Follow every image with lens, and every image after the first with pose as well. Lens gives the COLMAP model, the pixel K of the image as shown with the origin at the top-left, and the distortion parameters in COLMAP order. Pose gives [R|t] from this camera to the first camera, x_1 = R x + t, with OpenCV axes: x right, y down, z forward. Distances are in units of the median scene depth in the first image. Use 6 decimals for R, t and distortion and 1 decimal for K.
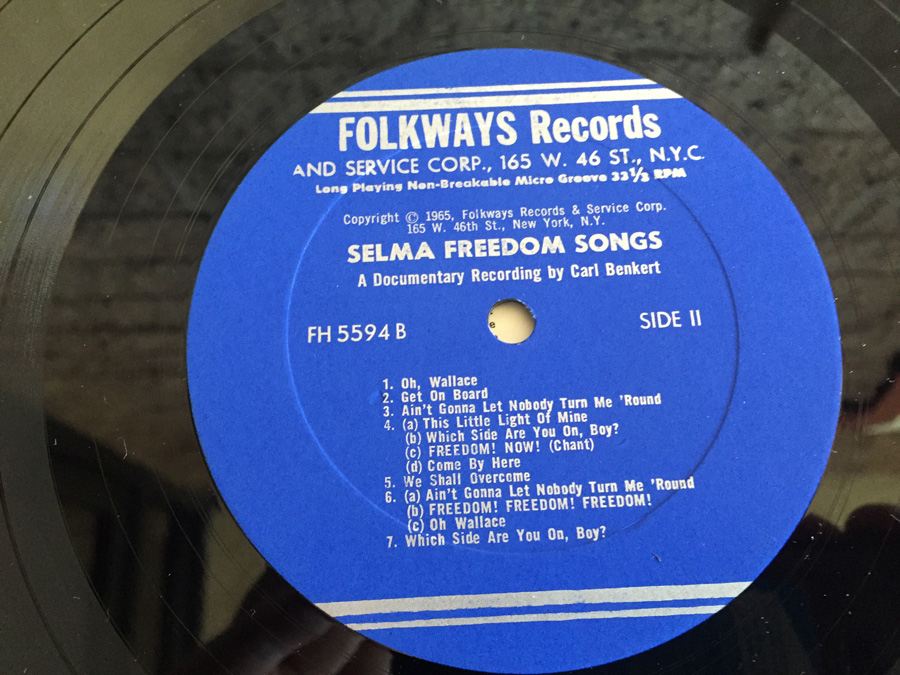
lens RADIAL K [[803.3, 0, 450.0], [0, 803.3, 337.5], [0, 0, 1]] dist [0.006428, -0.012319]
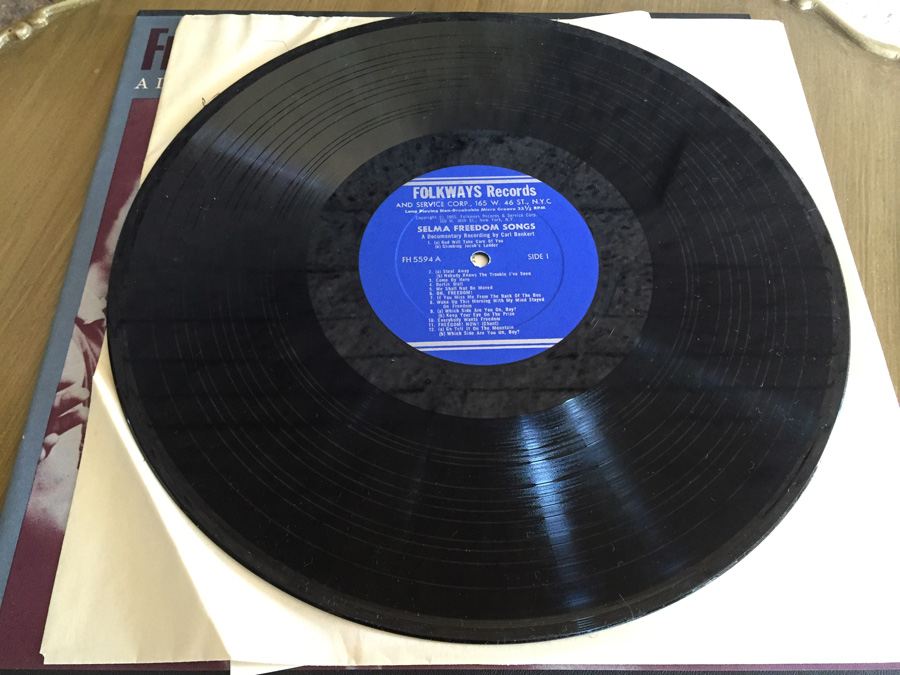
lens RADIAL K [[740.9, 0, 452.1], [0, 740.9, 346.5], [0, 0, 1]] dist [0.000976, 0.005326]
pose [[0.999810, 0.009929, 0.016794, -0.048570], [-0.006716, 0.983352, -0.181588, 0.678090], [-0.018317, 0.181440, 0.983231, -1.286430]]
